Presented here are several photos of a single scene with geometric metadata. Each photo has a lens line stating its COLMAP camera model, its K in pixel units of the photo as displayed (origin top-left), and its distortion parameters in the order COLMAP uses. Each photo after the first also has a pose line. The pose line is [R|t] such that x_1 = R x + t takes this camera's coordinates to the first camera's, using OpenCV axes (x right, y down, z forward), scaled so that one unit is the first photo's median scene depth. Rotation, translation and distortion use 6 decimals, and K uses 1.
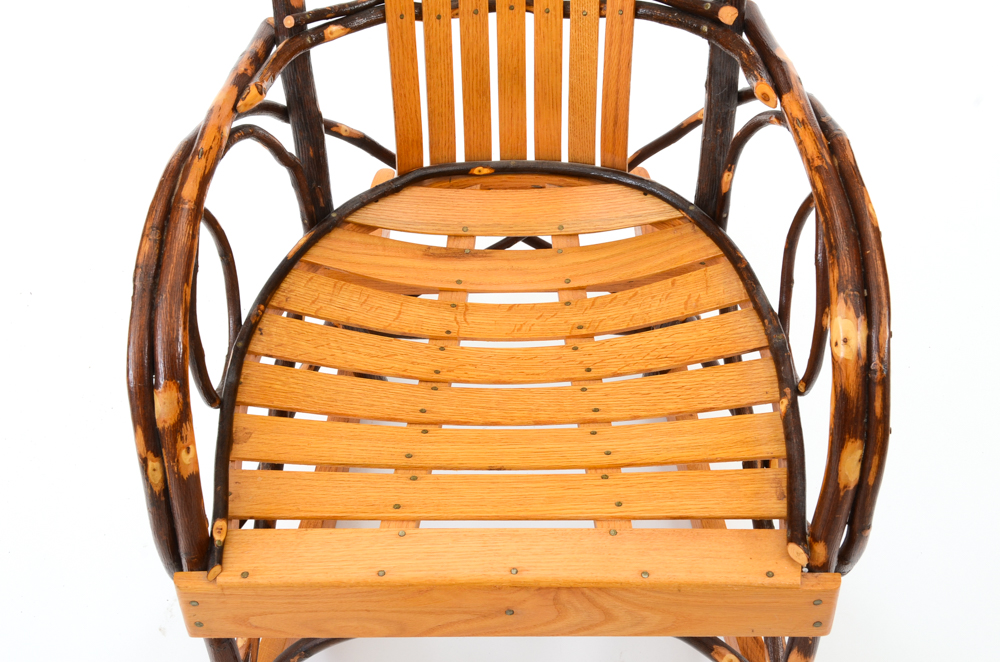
lens RADIAL K [[1237.5, 0, 500.0], [0, 1237.5, 331.0], [0, 0, 1]] dist [0.083044, 0.000830]
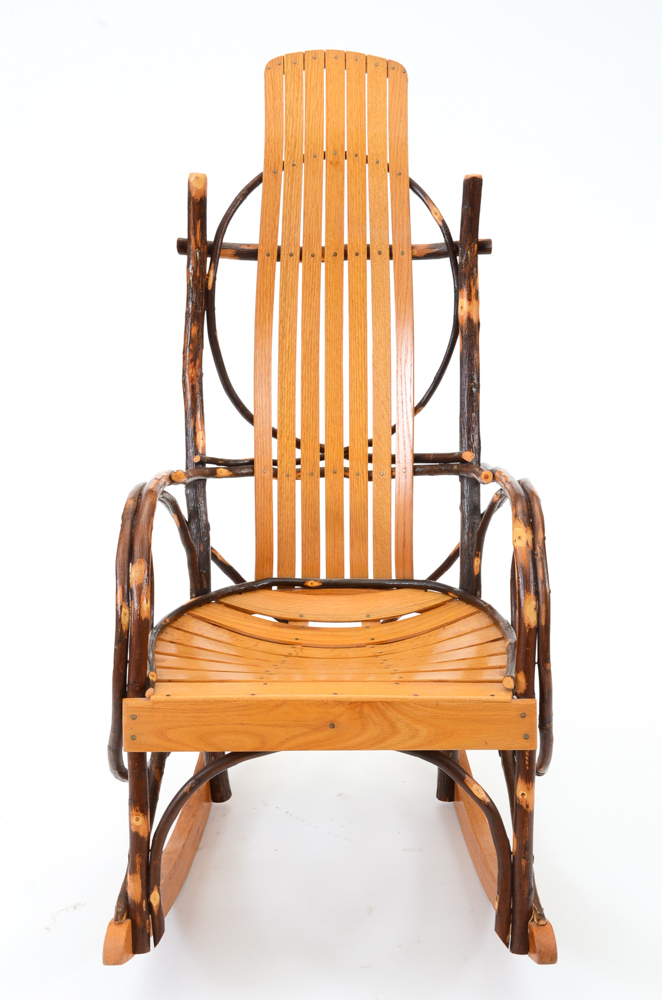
lens RADIAL K [[1950.6, 0, 331.0], [0, 1950.6, 500.0], [0, 0, 1]] dist [0.356384, 0.128628]
pose [[0.999876, 0.013826, 0.007515, -0.013761], [-0.007490, 0.838123, -0.545429, 1.133298], [-0.013839, 0.545306, 0.838123, -1.052864]]
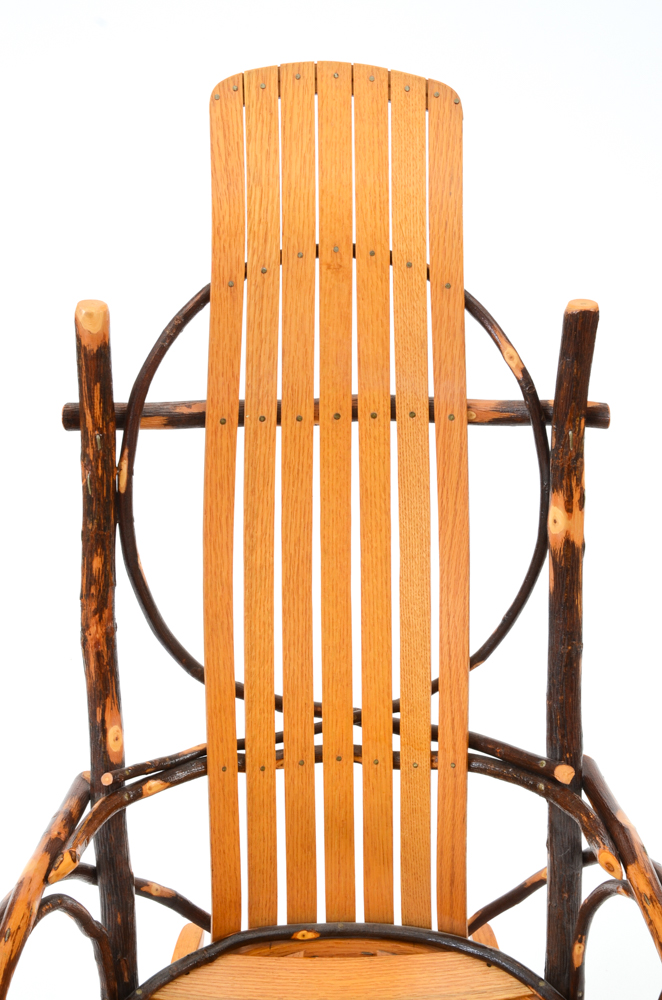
lens RADIAL K [[1496.1, 0, 331.0], [0, 1496.1, 500.0], [0, 0, 1]] dist [0.095578, 0.519611]
pose [[0.999928, 0.003289, 0.011554, -0.011231], [0.001180, 0.930264, -0.366888, -0.022281], [-0.011955, 0.366875, 0.930193, -0.151273]]
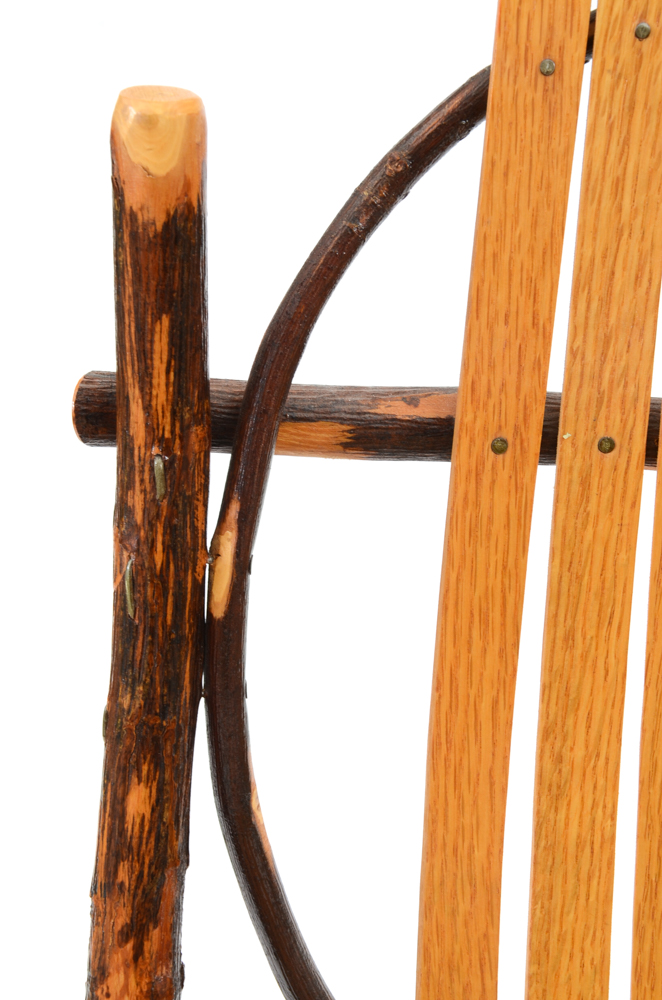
lens RADIAL K [[2339.9, 0, 331.0], [0, 2339.9, 500.0], [0, 0, 1]] dist [0.436916, -0.021703]
pose [[0.985952, 0.065436, -0.153677, -0.023850], [-0.124169, 0.902532, -0.412332, -0.197569], [0.111717, 0.425622, 0.897978, 0.281230]]
